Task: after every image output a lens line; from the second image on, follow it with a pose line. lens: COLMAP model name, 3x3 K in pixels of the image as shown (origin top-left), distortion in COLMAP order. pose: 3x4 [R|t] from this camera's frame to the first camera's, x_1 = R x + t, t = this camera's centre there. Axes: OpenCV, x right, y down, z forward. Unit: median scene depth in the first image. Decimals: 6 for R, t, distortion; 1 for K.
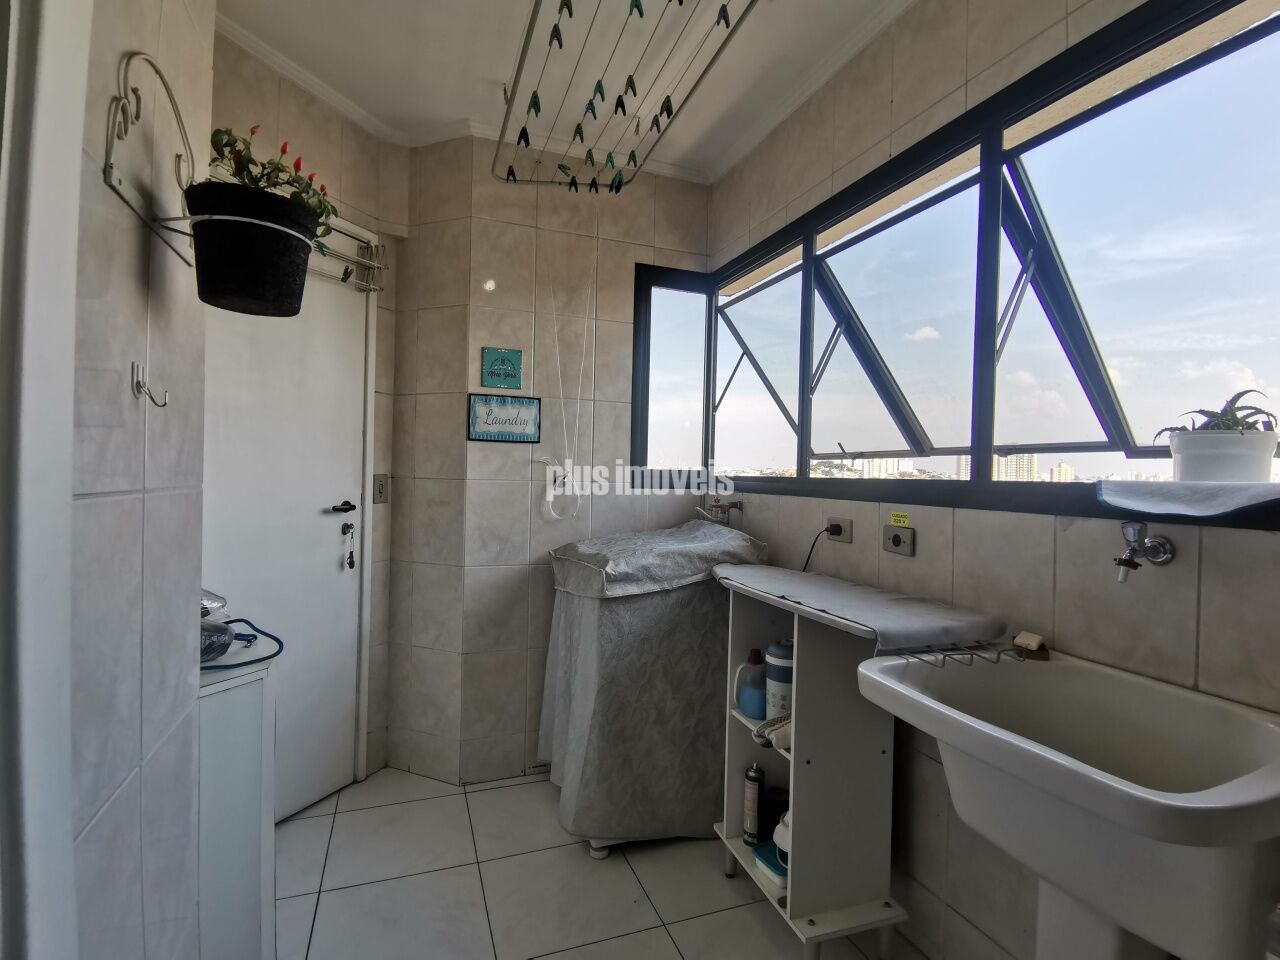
lens RADIAL K [[625.5, 0, 637.2], [0, 625.5, 483.5], [0, 0, 1]] dist [0.014015, -0.018512]
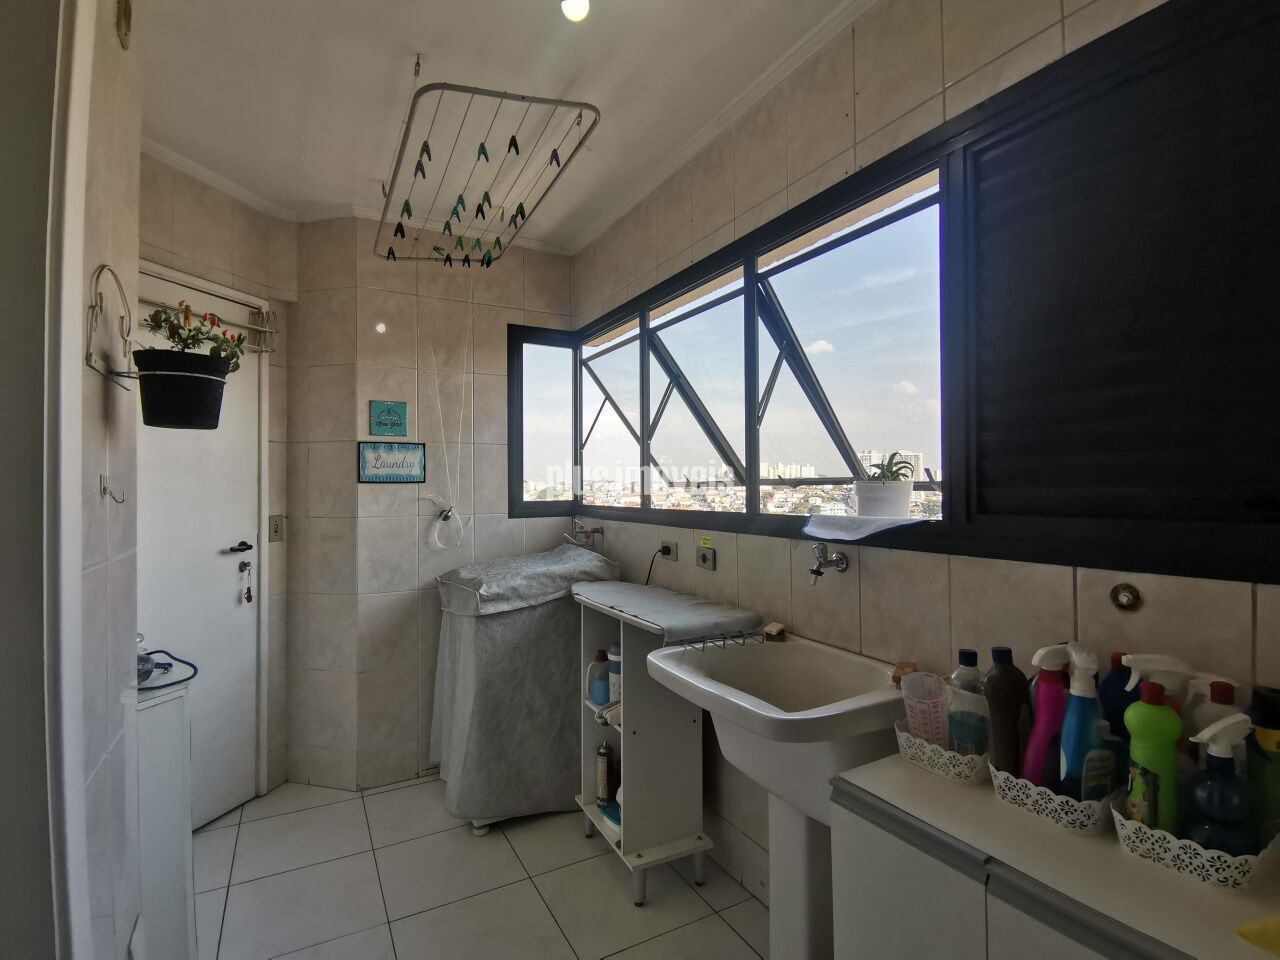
lens RADIAL K [[625.5, 0, 640.0], [0, 625.5, 483.4], [0, 0, 1]] dist [0.014015, -0.018512]
pose [[0.989328, -0.028807, 0.142829, 0.085105], [0.031548, 0.999358, -0.016959, -0.039060], [-0.142249, 0.021284, 0.989602, -0.227791]]
